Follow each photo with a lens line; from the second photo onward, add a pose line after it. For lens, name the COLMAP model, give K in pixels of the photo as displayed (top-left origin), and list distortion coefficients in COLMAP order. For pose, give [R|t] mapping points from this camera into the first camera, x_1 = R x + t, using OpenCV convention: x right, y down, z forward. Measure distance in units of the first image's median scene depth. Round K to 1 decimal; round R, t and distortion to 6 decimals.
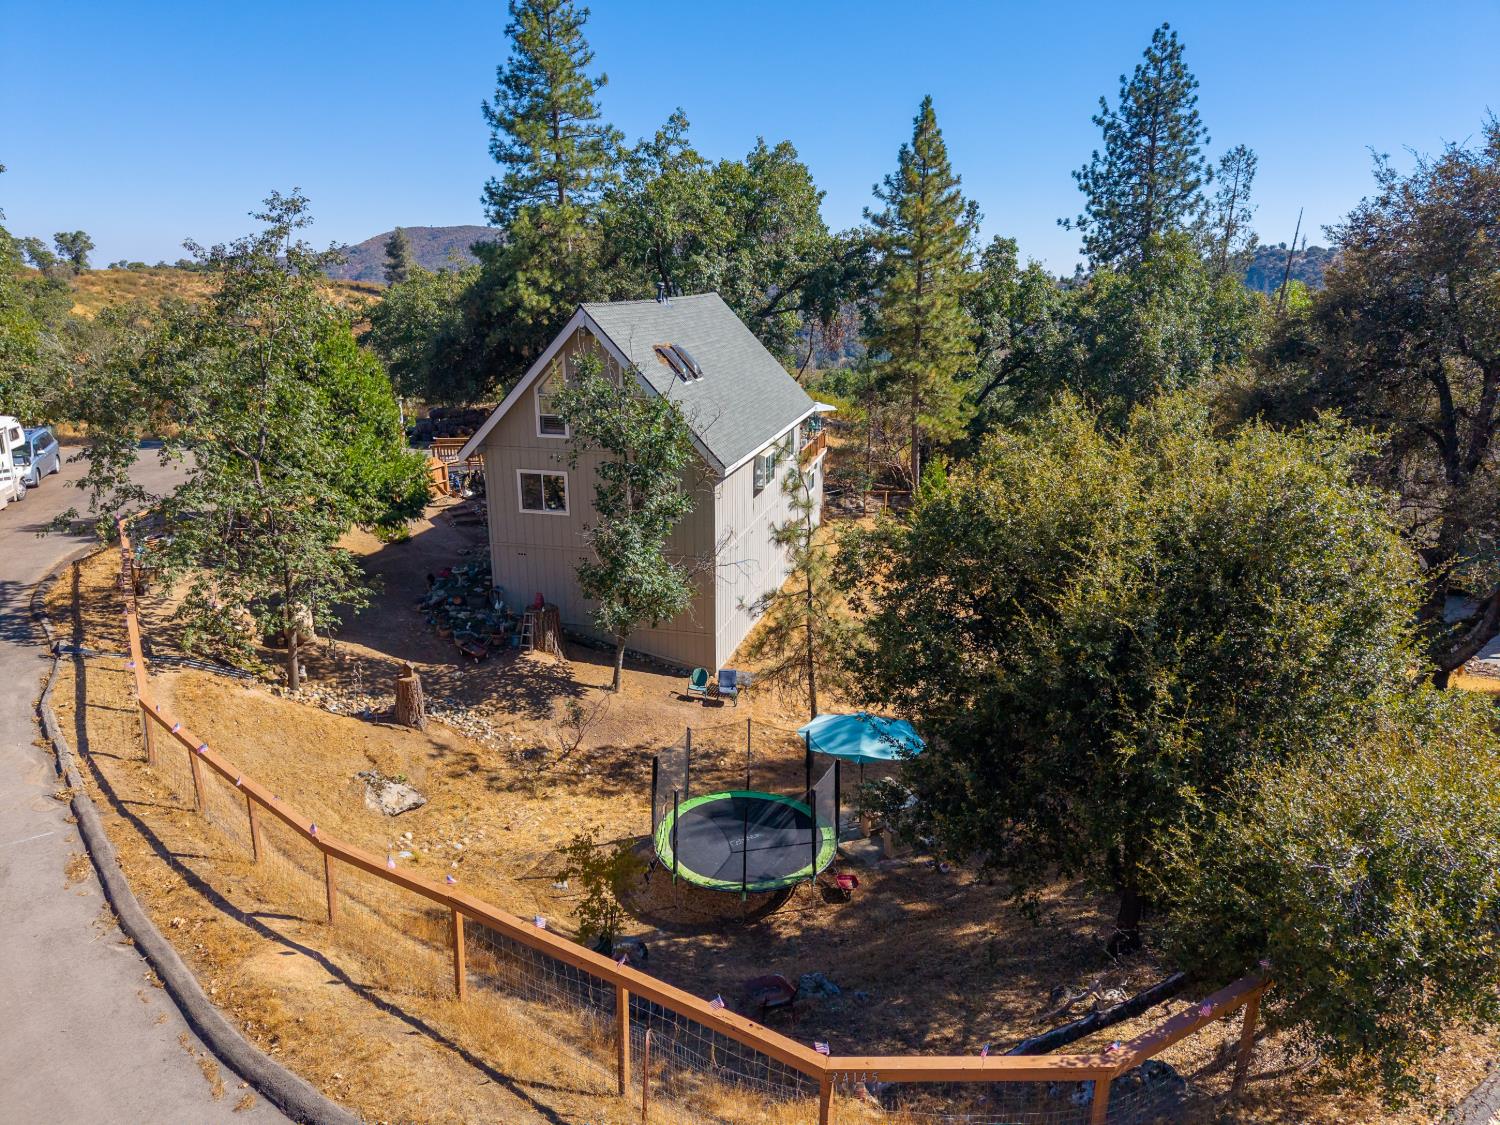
lens RADIAL K [[1020.5, 0, 748.5], [0, 1020.5, 562.0], [0, 0, 1]] dist [0.023888, -0.013653]
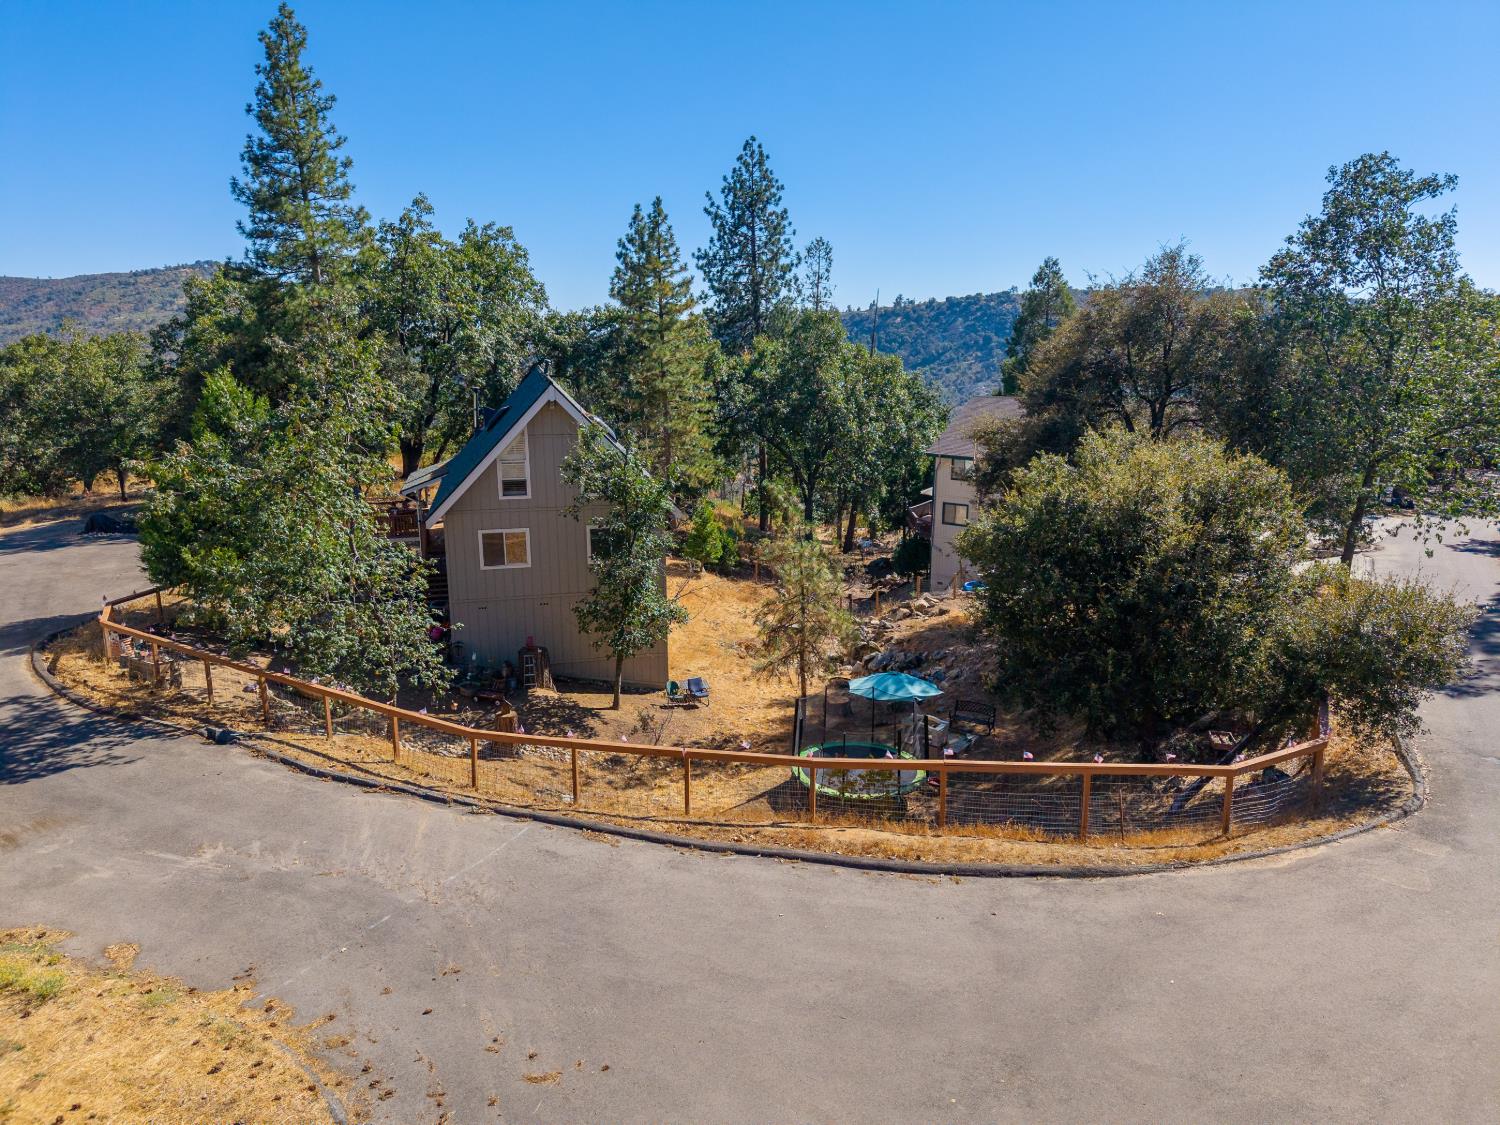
lens RADIAL K [[1020.5, 0, 750.0], [0, 1020.5, 561.0], [0, 0, 1]] dist [0.023888, -0.013653]
pose [[0.893590, -0.105531, 0.436303, -0.265125], [0.129797, 0.991197, -0.026090, 0.004832], [-0.429709, 0.079945, 0.899421, -0.065250]]
